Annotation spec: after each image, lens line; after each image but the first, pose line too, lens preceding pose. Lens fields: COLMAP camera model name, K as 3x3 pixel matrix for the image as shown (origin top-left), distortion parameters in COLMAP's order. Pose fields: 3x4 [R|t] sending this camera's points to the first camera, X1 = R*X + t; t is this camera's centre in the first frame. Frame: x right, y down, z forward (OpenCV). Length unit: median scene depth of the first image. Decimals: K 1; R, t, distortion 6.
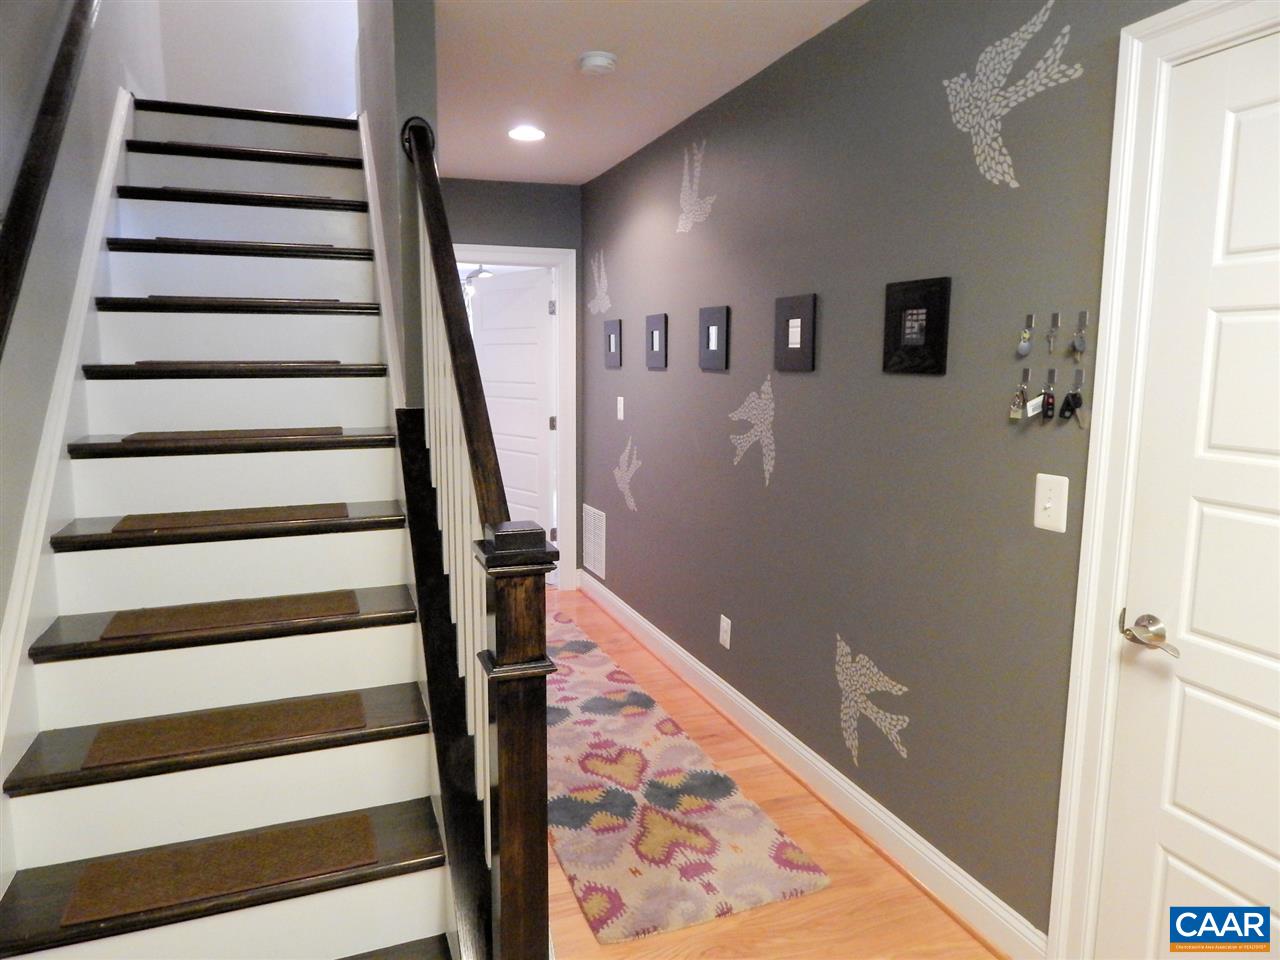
lens RADIAL K [[833.4, 0, 641.0], [0, 833.4, 471.3], [0, 0, 1]] dist [-0.005952, -0.007611]
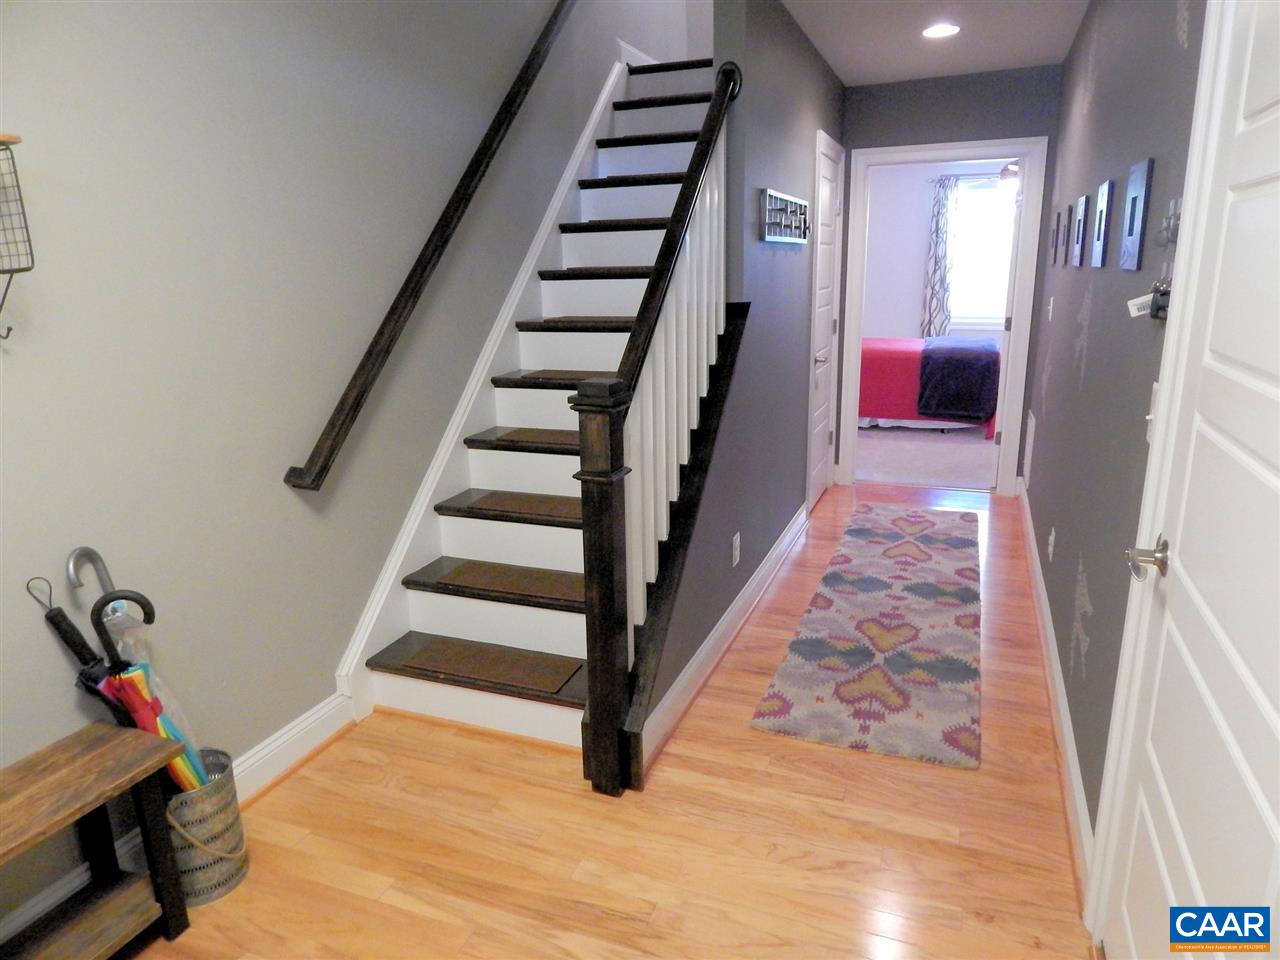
lens RADIAL K [[833.4, 0, 641.0], [0, 833.4, 471.3], [0, 0, 1]] dist [-0.005952, -0.007611]
pose [[0.738195, 0.147241, -0.658323, 0.483493], [-0.068312, 0.987189, 0.144195, 0.002919], [0.671120, -0.061472, 0.738796, -0.032196]]
